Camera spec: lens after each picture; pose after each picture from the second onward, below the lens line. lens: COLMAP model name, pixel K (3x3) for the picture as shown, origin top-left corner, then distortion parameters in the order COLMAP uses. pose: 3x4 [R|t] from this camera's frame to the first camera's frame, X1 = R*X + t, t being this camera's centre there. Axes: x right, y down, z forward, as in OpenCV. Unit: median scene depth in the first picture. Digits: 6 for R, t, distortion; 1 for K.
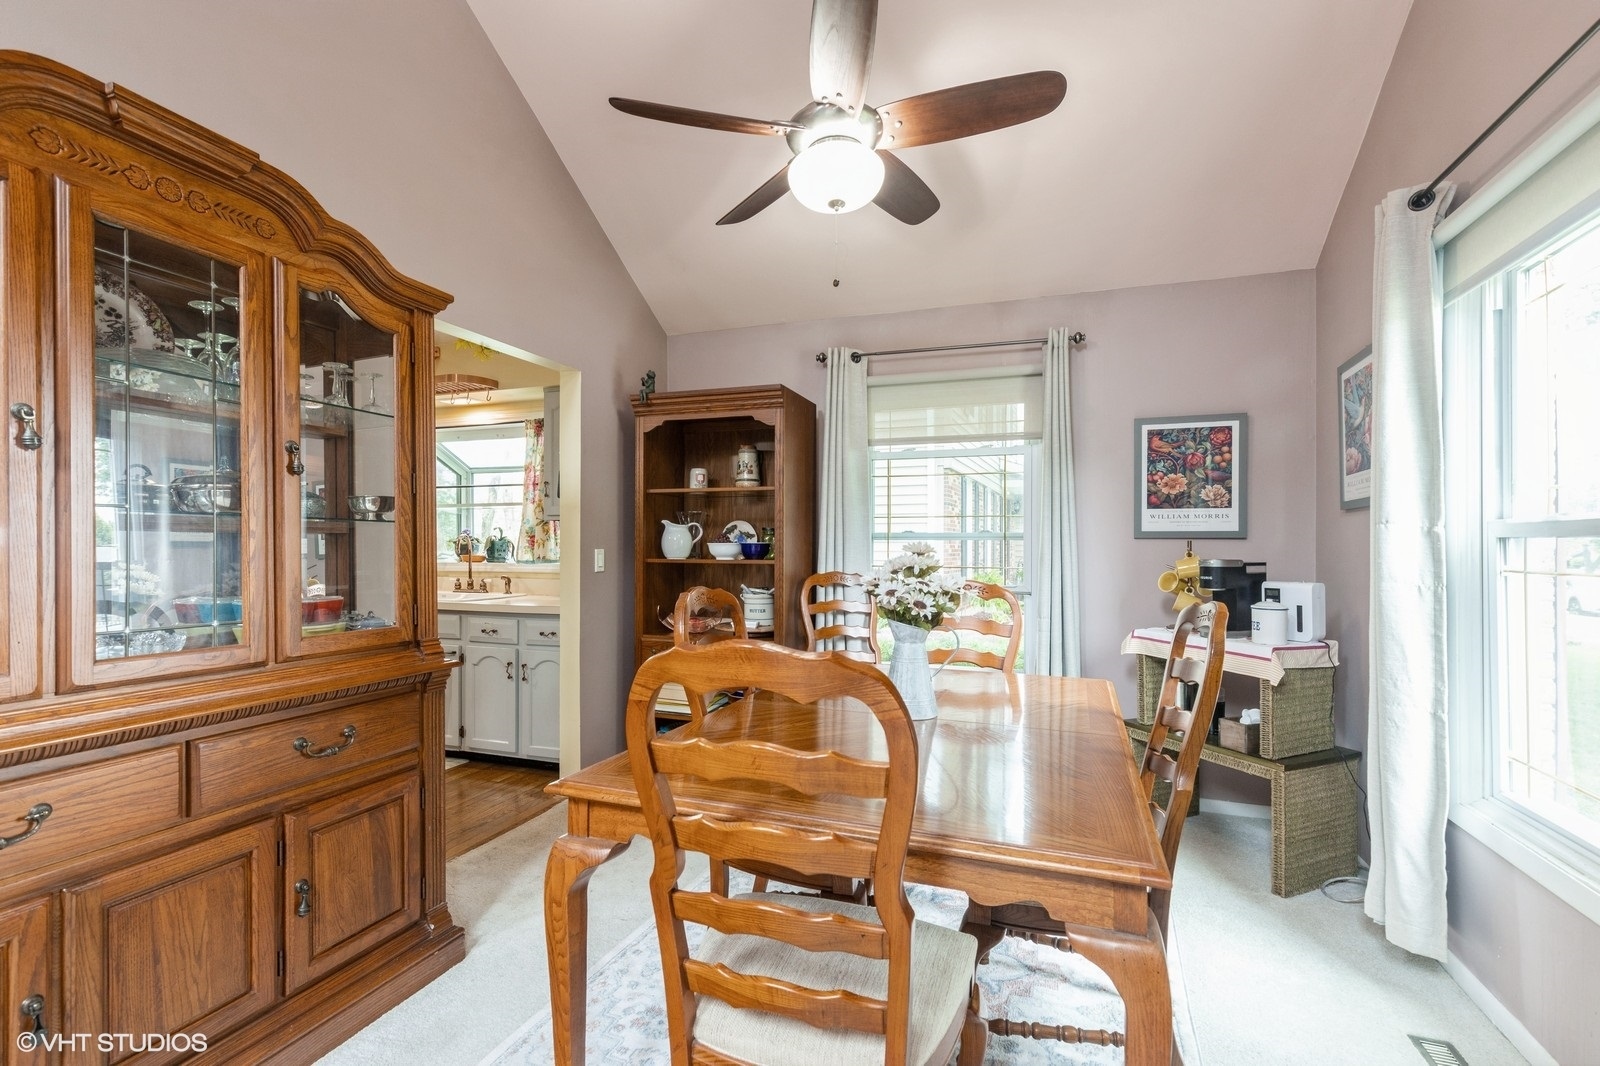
lens RADIAL K [[733.3, 0, 797.2], [0, 733.3, 546.3], [0, 0, 1]] dist [0.005020, -0.001186]
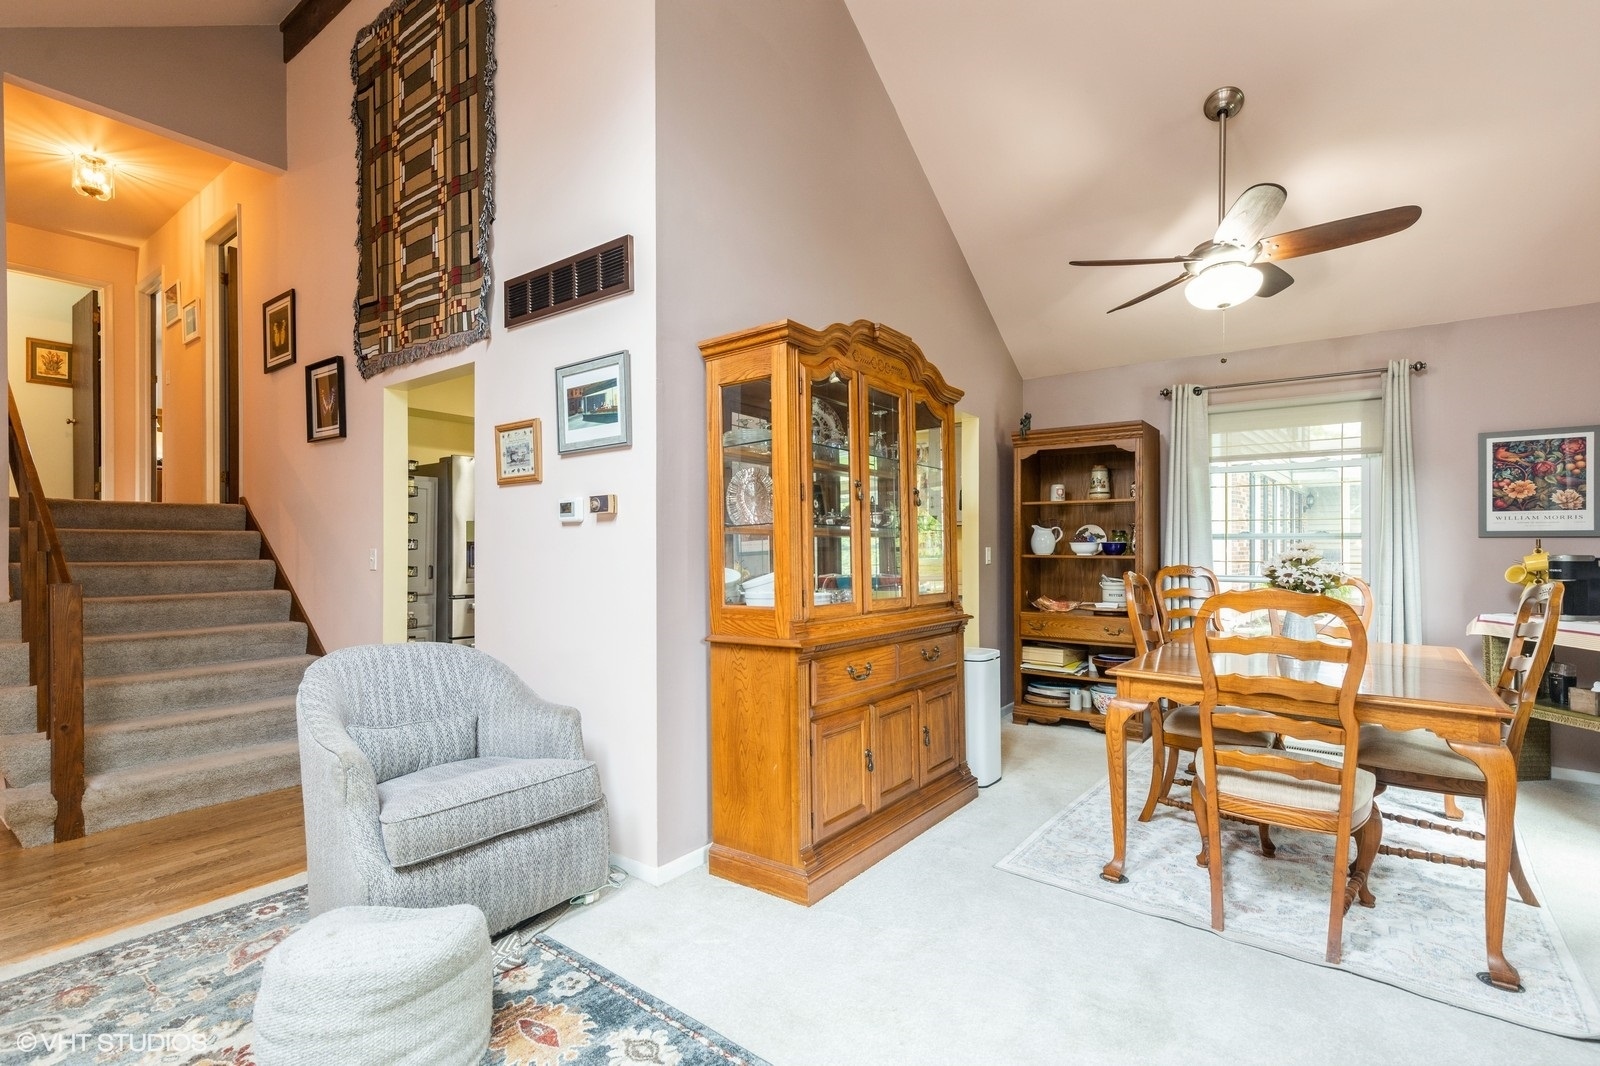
lens RADIAL K [[733.3, 0, 799.8], [0, 733.3, 544.2], [0, 0, 1]] dist [0.005020, -0.001186]
pose [[0.953614, -0.002860, -0.301019, -0.209222], [0.002334, 0.999995, -0.002107, -0.000150], [0.301024, 0.001307, 0.953616, -0.421363]]
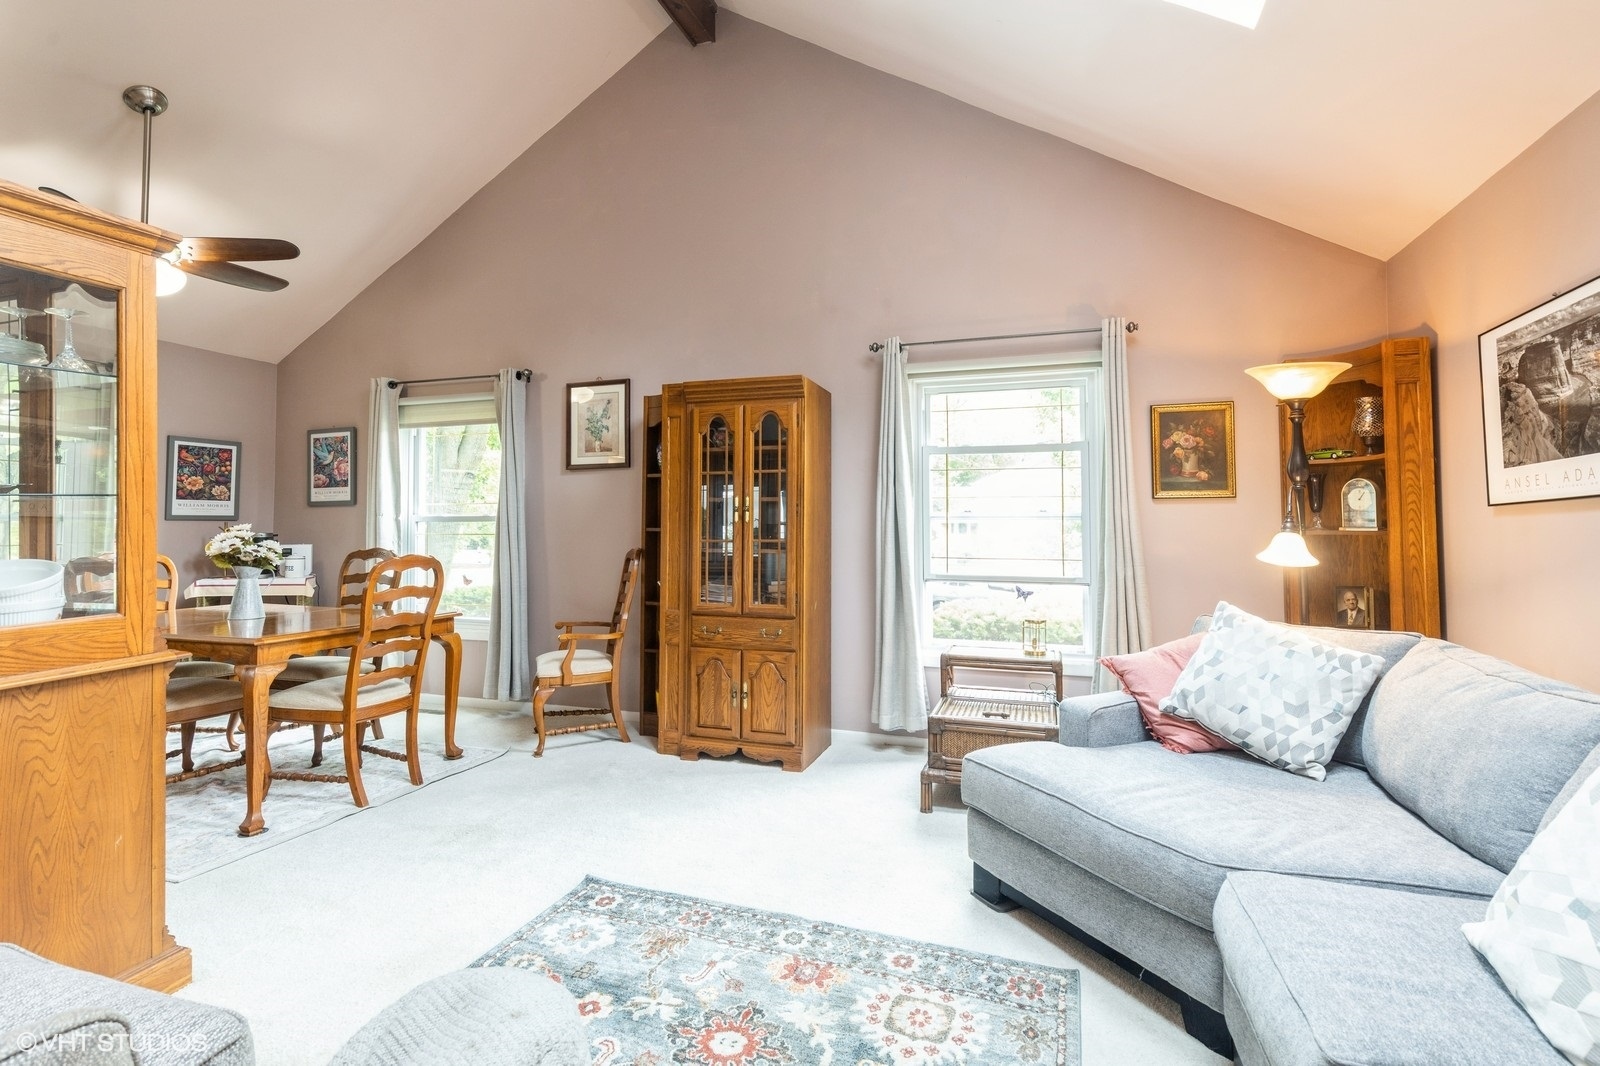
lens RADIAL K [[733.3, 0, 791.8], [0, 733.3, 493.9], [0, 0, 1]] dist [0.005020, -0.001186]
pose [[0.024995, 0.039777, 0.998896, -0.925817], [0.000430, 0.999208, -0.039800, -0.004176], [-0.999687, 0.001424, 0.024958, -0.235952]]
